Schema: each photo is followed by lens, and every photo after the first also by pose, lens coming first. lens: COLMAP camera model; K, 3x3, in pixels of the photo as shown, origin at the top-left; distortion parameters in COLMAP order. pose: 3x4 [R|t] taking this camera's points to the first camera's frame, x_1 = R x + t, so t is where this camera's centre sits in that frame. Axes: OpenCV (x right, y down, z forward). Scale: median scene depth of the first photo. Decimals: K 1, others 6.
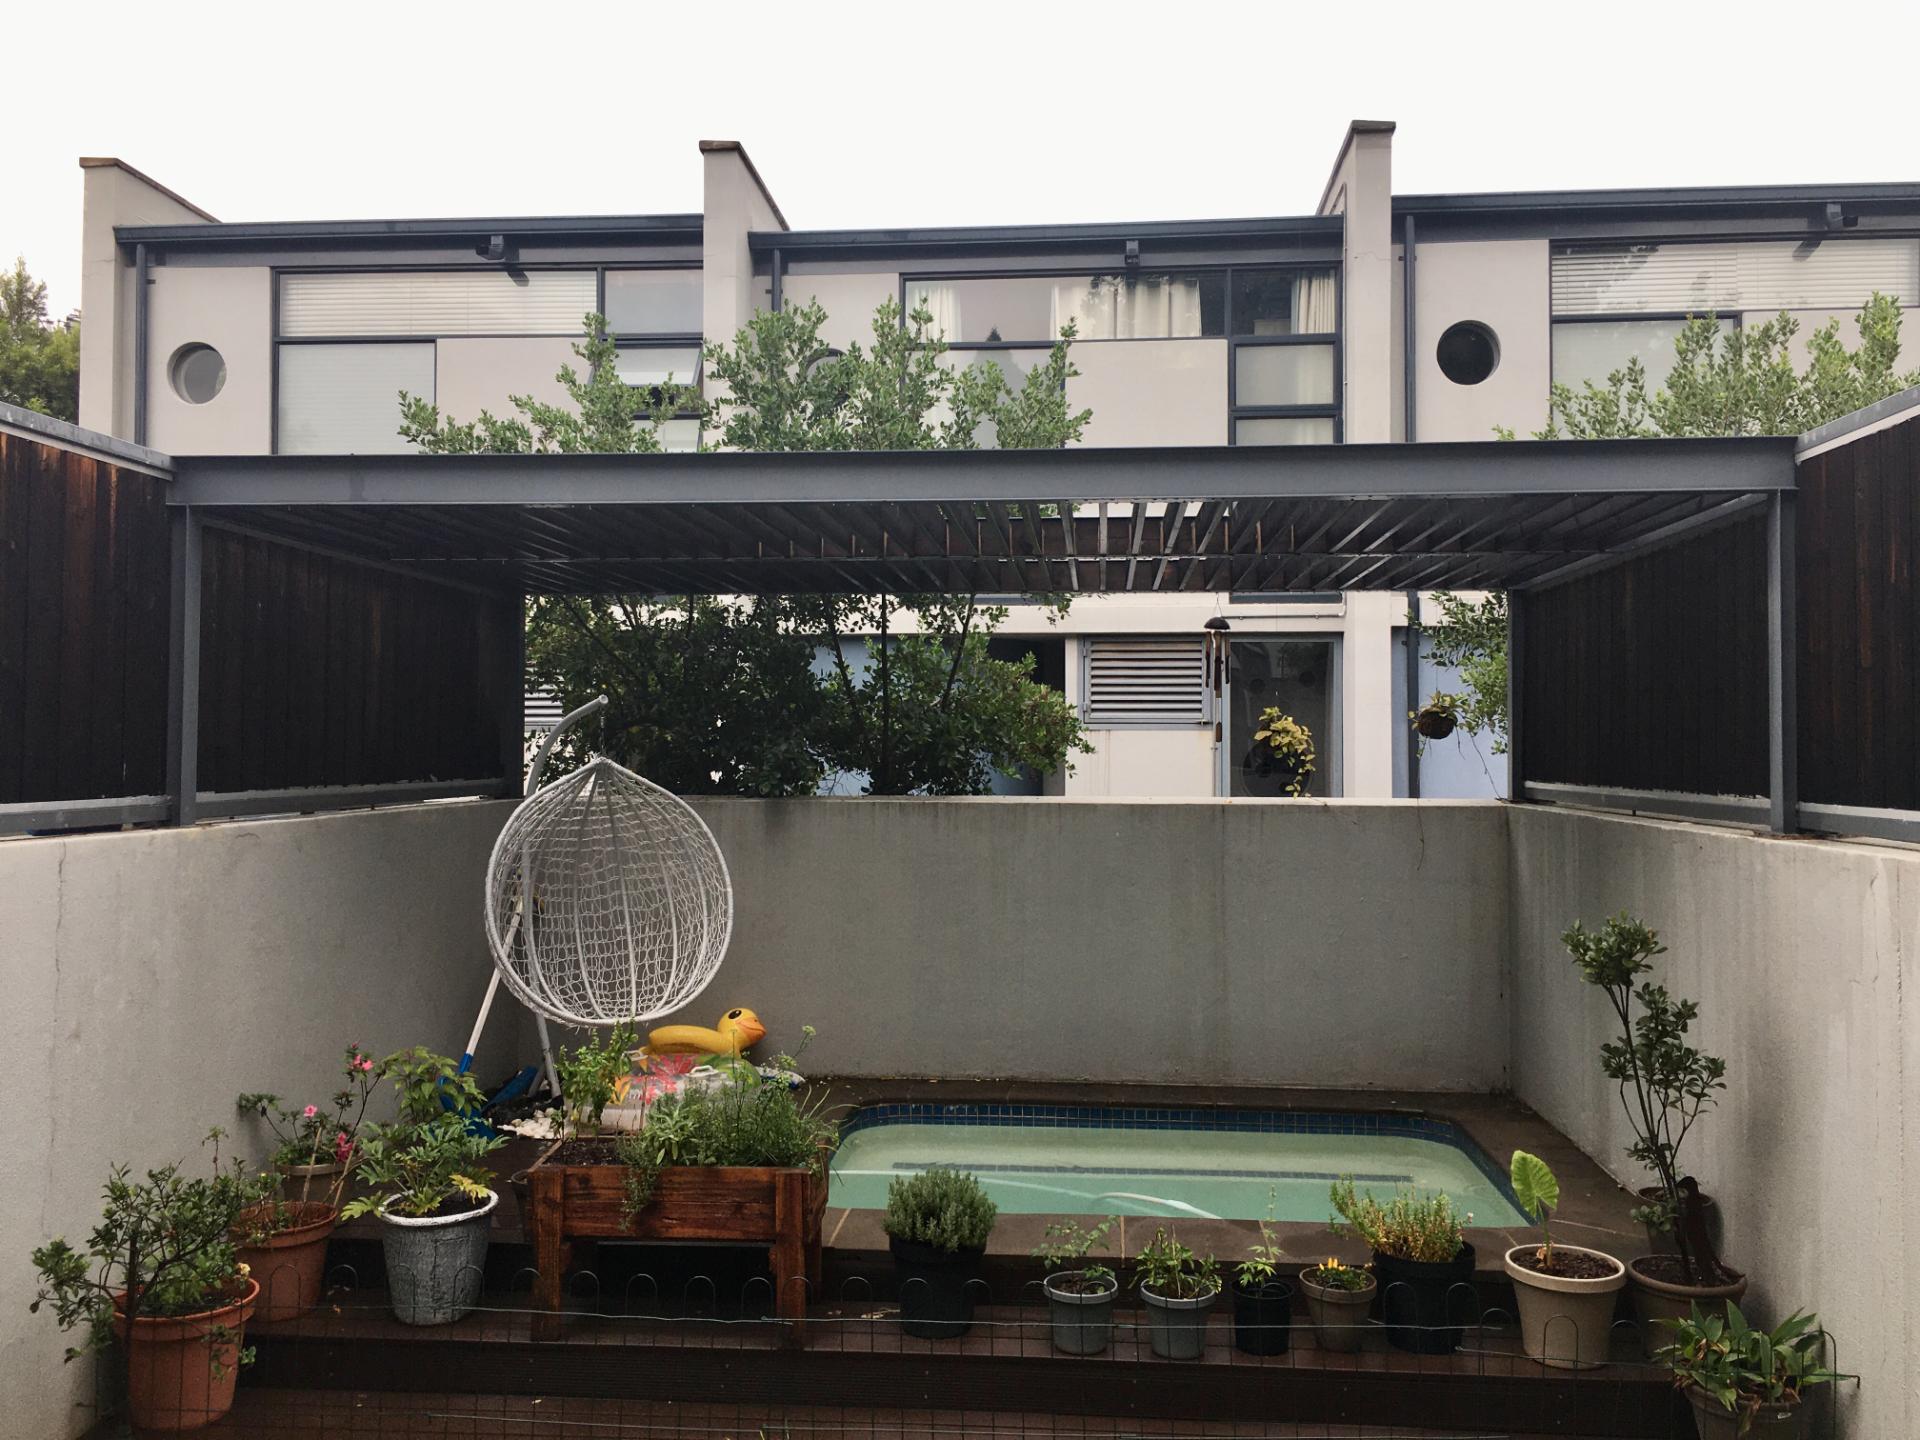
lens RADIAL K [[1624.5, 0, 967.0], [0, 1624.5, 707.5], [0, 0, 1]] dist [0.064029, -0.066327]
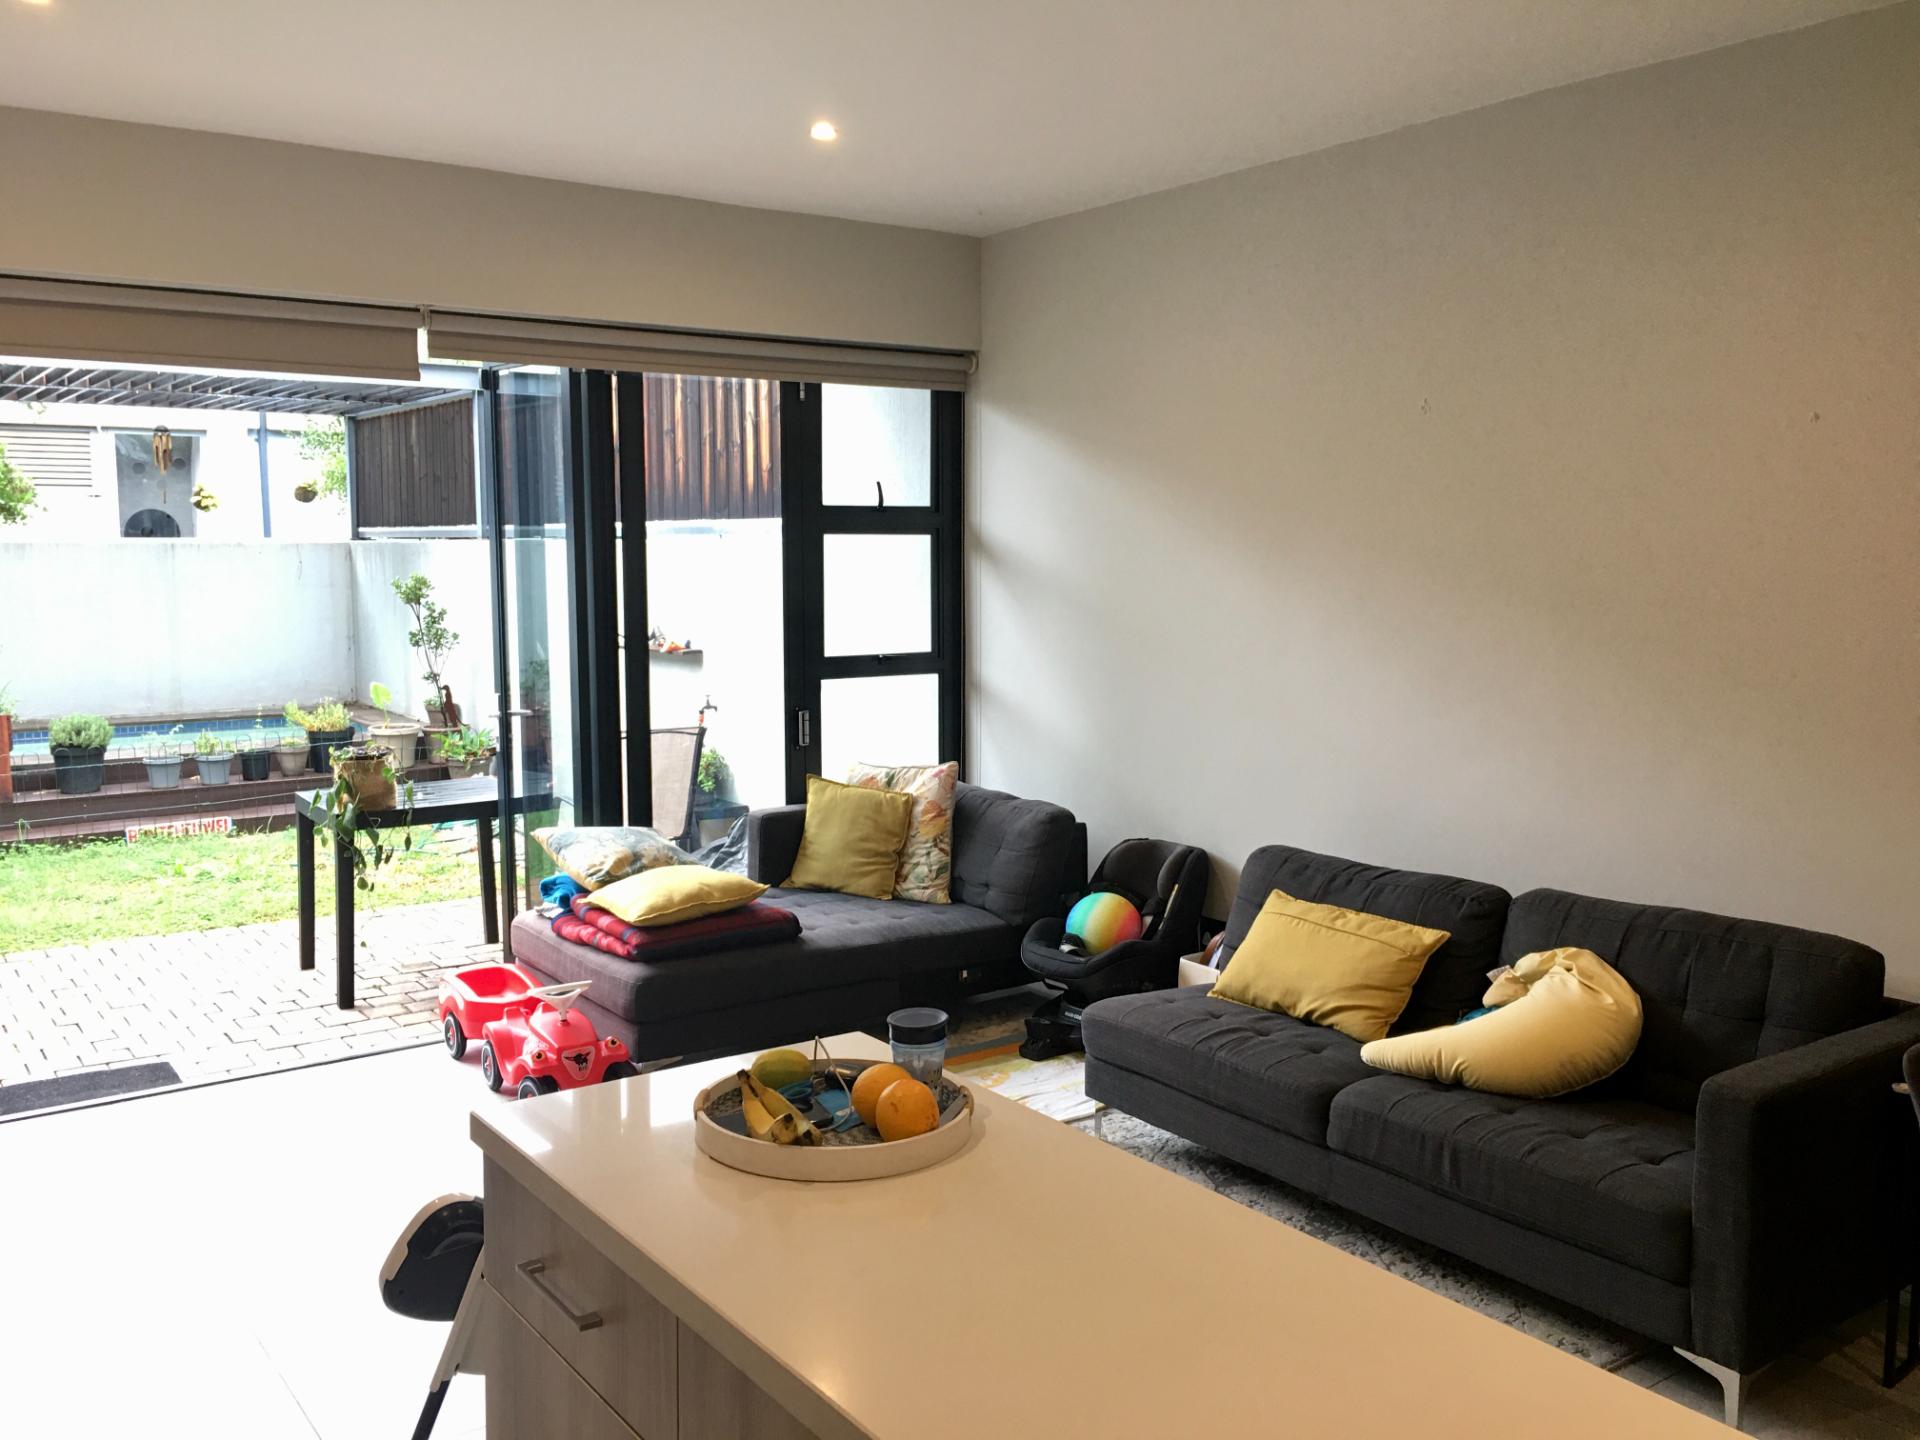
lens RADIAL K [[1624.5, 0, 970.9], [0, 1624.5, 715.3], [0, 0, 1]] dist [0.064029, -0.066327]
pose [[0.758455, -0.071859, 0.647751, -0.313356], [-0.014173, 0.991849, 0.126627, 0.012592], [-0.651571, -0.105221, 0.751255, -0.768677]]
